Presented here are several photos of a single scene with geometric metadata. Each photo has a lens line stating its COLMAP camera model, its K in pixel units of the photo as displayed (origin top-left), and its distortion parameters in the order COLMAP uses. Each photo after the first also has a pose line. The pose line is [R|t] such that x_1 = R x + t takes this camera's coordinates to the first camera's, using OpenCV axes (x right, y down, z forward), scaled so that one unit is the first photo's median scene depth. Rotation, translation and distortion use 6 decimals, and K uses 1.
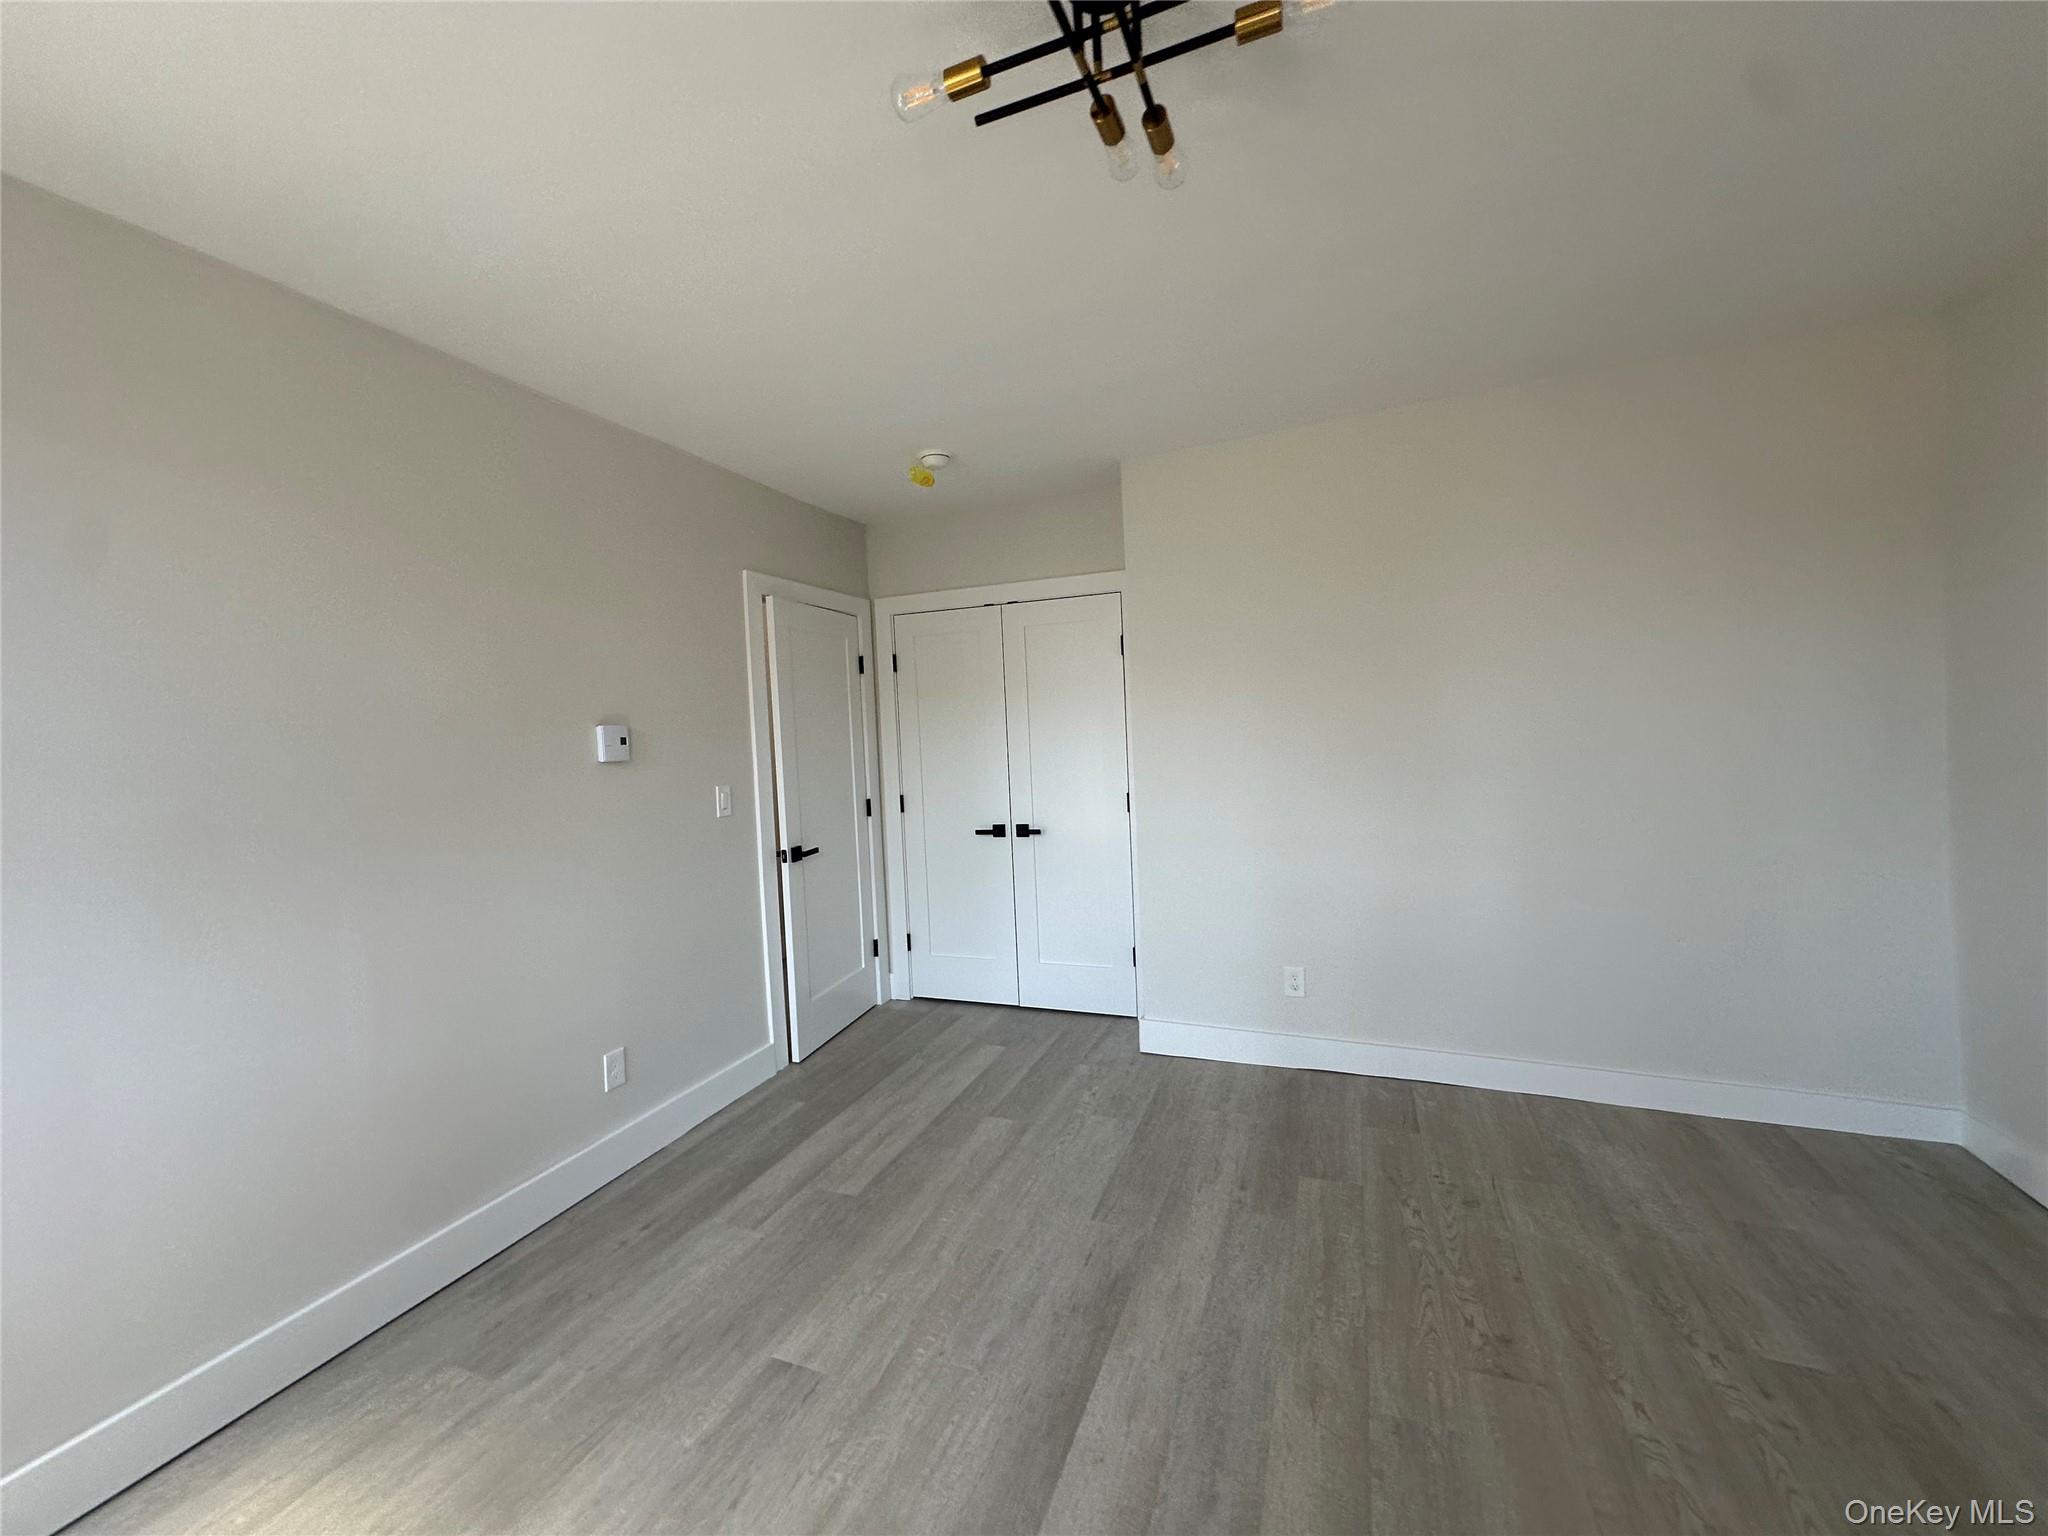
lens RADIAL K [[816.1, 0, 1024.0], [0, 816.1, 768.0], [0, 0, 1]] dist [-0.001968, 0.000245]
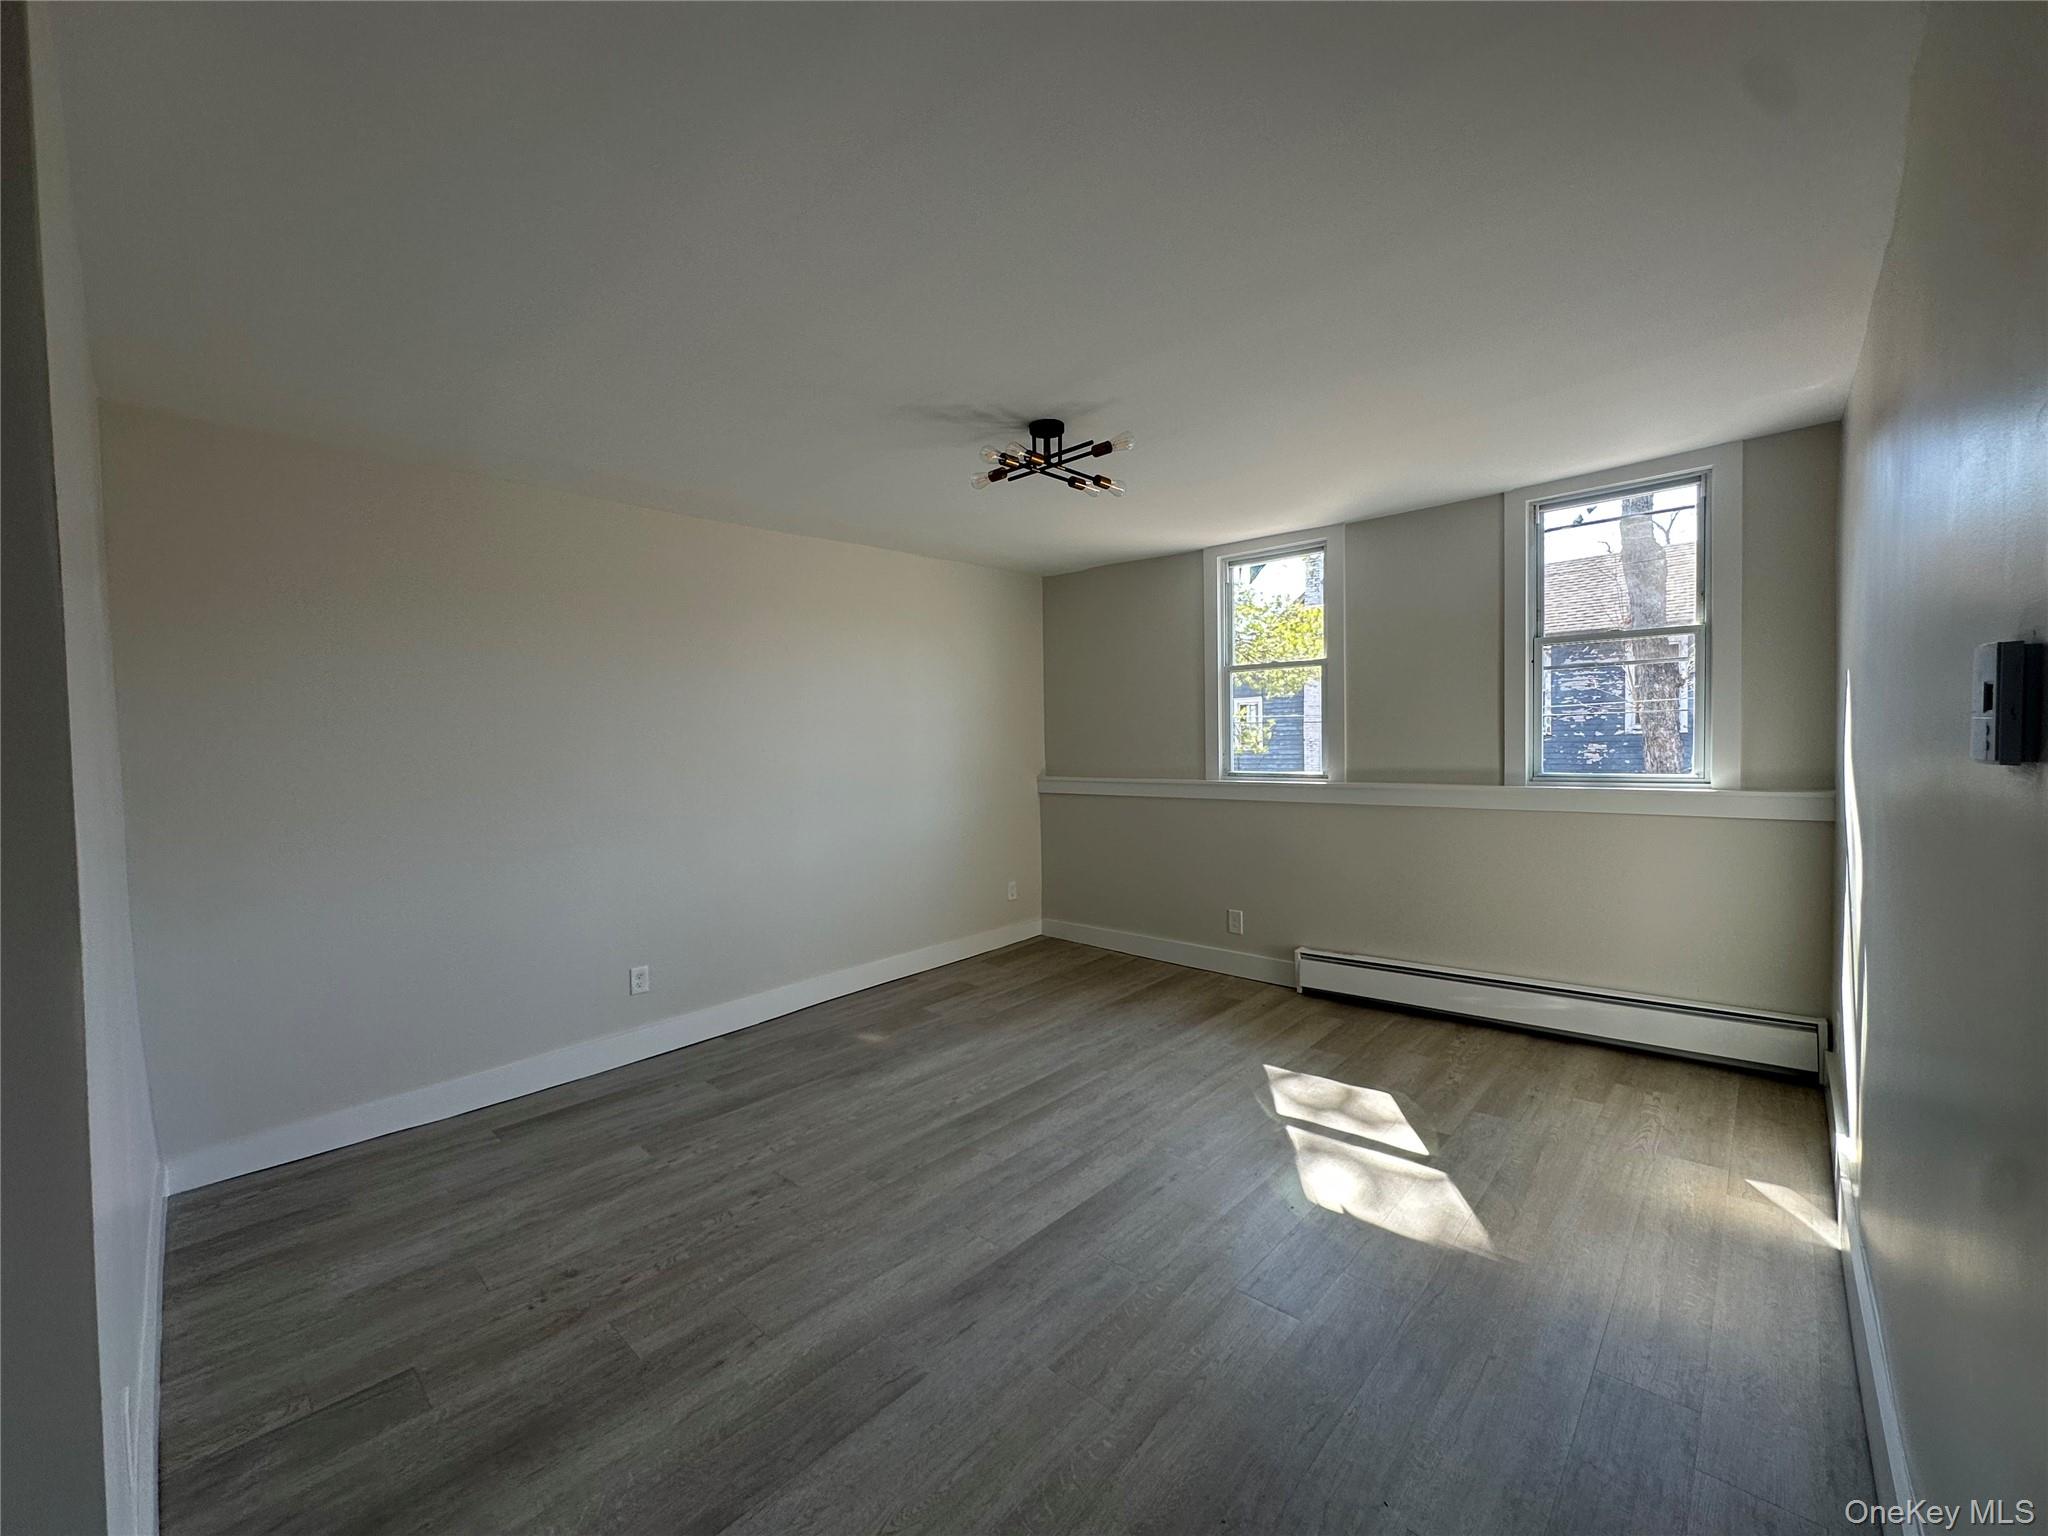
lens RADIAL K [[816.1, 0, 1024.0], [0, 816.1, 768.0], [0, 0, 1]] dist [-0.001968, 0.000245]
pose [[-0.930347, 0.057192, 0.362193, -0.268092], [0.084280, 0.994669, 0.059423, -0.052702], [-0.356863, 0.085809, -0.930207, 1.375363]]
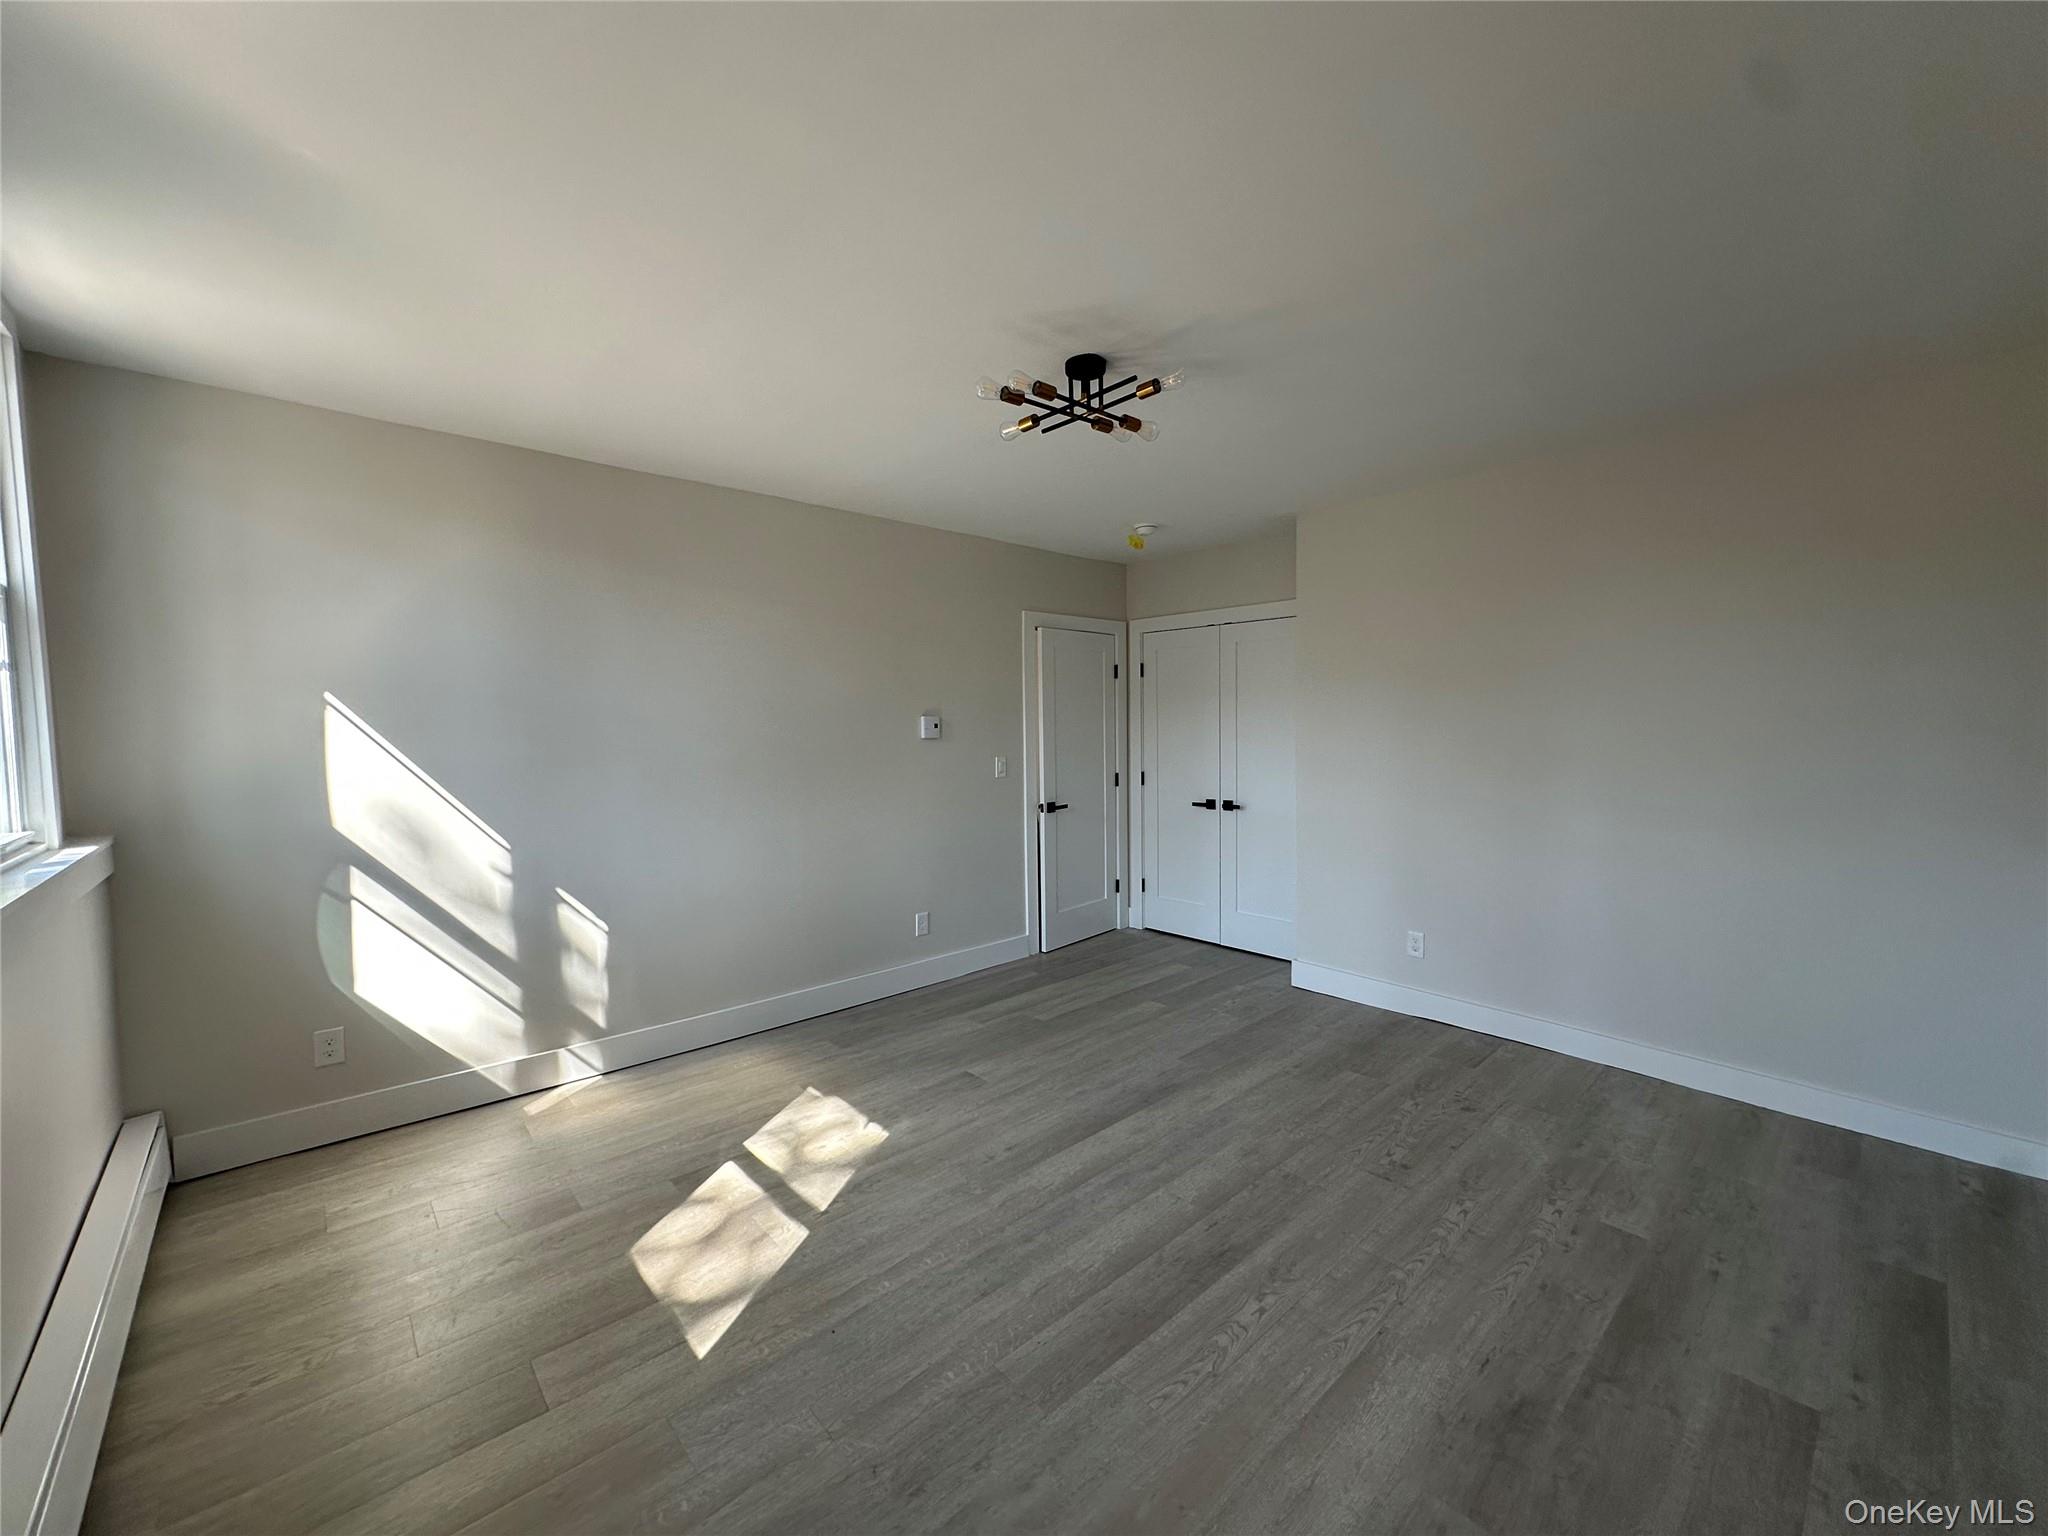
lens RADIAL K [[815.1, 0, 1021.0], [0, 815.1, 765.4], [0, 0, 1]] dist [-0.002485, 0.000944]
pose [[0.896679, 0.055374, -0.439205, 0.376790], [-0.046603, 0.998440, 0.030739, -0.011927], [0.440222, -0.007095, 0.897861, -0.384045]]
